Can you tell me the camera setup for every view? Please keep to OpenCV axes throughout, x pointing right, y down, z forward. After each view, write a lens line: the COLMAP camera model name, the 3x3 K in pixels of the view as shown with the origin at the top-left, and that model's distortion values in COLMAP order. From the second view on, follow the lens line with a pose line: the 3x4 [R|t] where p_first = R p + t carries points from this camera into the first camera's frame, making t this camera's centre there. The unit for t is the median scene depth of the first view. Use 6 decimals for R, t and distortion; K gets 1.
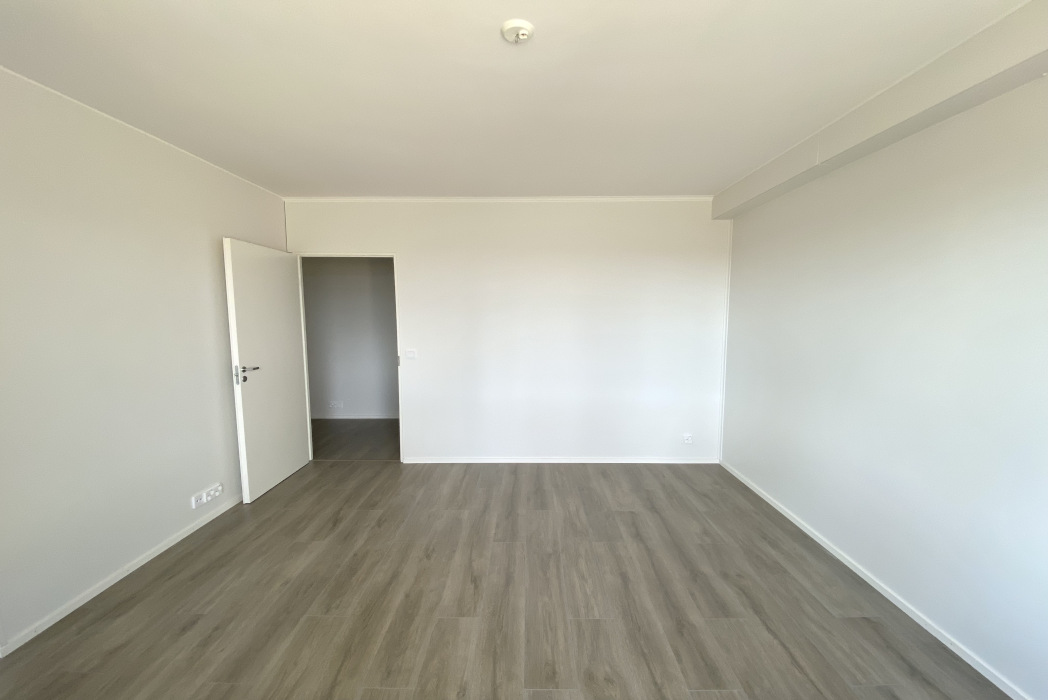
lens RADIAL K [[425.8, 0, 523.0], [0, 425.8, 353.3], [0, 0, 1]] dist [-0.011964, -0.004904]
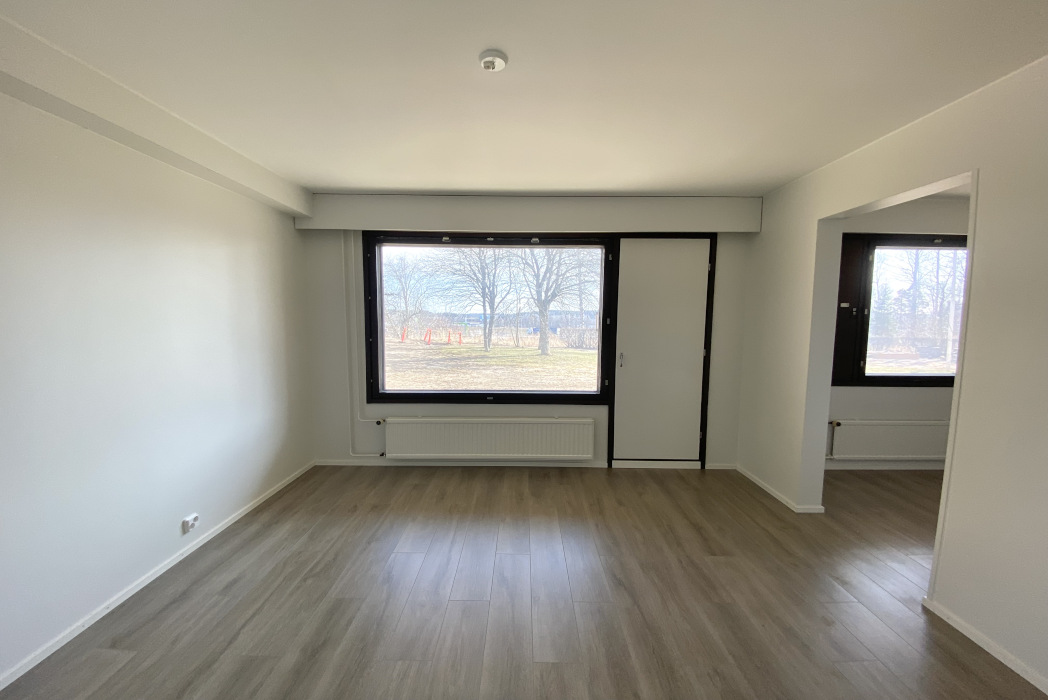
lens RADIAL K [[425.8, 0, 528.3], [0, 425.8, 357.7], [0, 0, 1]] dist [-0.011964, -0.004904]
pose [[-0.999865, -0.001932, -0.016326, -0.087854], [-0.004824, 0.983839, 0.178991, -0.176658], [0.015716, 0.179046, -0.983715, 1.985501]]
